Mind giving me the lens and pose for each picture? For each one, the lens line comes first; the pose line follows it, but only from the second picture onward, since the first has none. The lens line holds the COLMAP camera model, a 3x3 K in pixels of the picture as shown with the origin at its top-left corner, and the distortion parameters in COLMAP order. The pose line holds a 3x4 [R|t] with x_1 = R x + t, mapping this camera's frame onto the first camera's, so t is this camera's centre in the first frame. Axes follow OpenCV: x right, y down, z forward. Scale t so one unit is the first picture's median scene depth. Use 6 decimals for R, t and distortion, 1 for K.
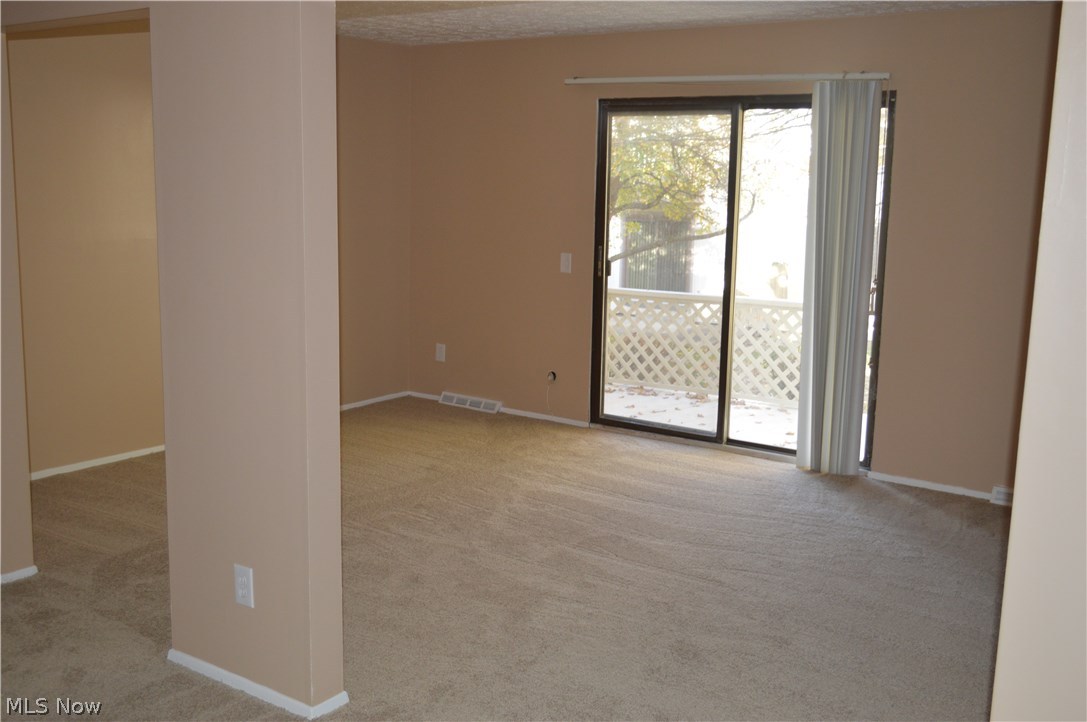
lens RADIAL K [[1156.6, 0, 543.5], [0, 1156.6, 361.0], [0, 0, 1]] dist [-0.019803, -0.002449]
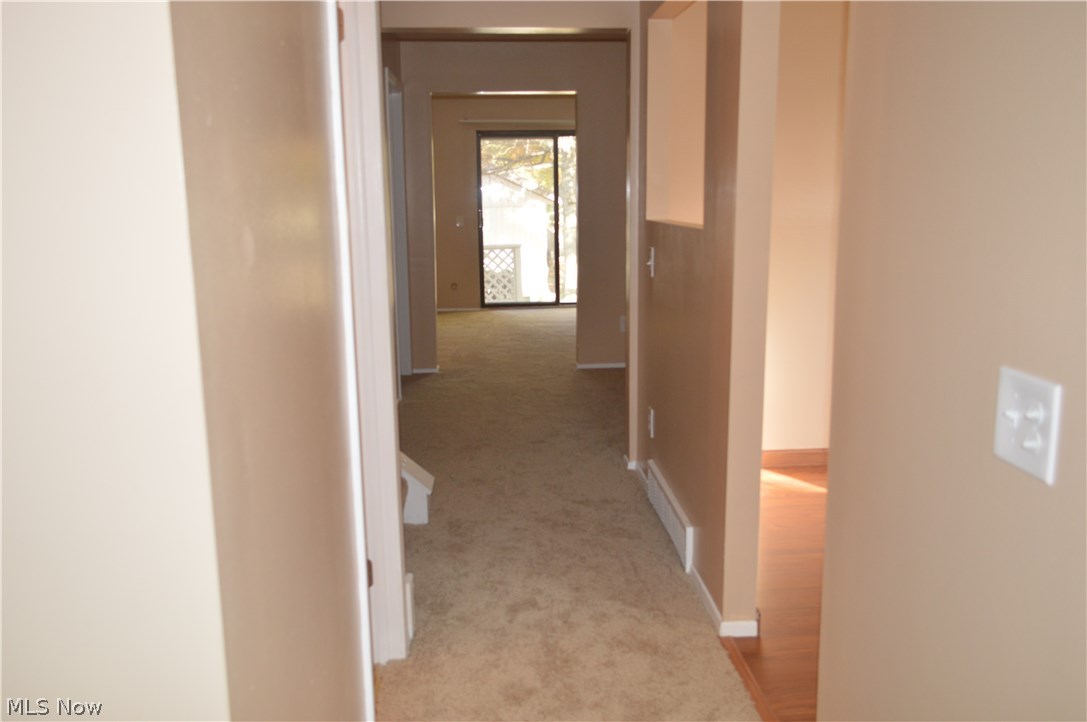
lens RADIAL K [[852.5, 0, 543.5], [0, 852.5, 361.0], [0, 0, 1]] dist [-0.003471, -0.003023]
pose [[0.755481, -0.150091, 0.637747, -0.821202], [0.134094, 0.988222, 0.073725, 0.054035], [-0.641301, 0.029820, 0.766710, -0.110662]]
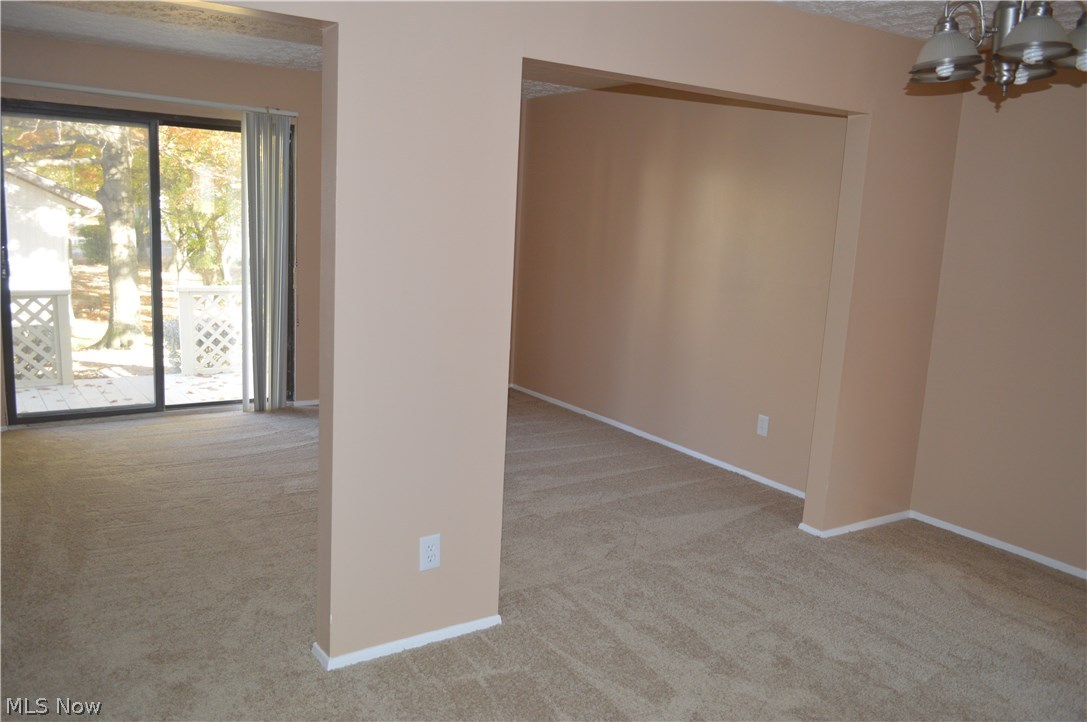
lens RADIAL K [[852.5, 0, 543.5], [0, 852.5, 361.0], [0, 0, 1]] dist [-0.003471, -0.003023]
pose [[0.327494, -0.162963, 0.930694, -0.520384], [0.115791, 0.984511, 0.131642, -0.048089], [-0.937731, 0.064654, 0.341291, 0.335335]]
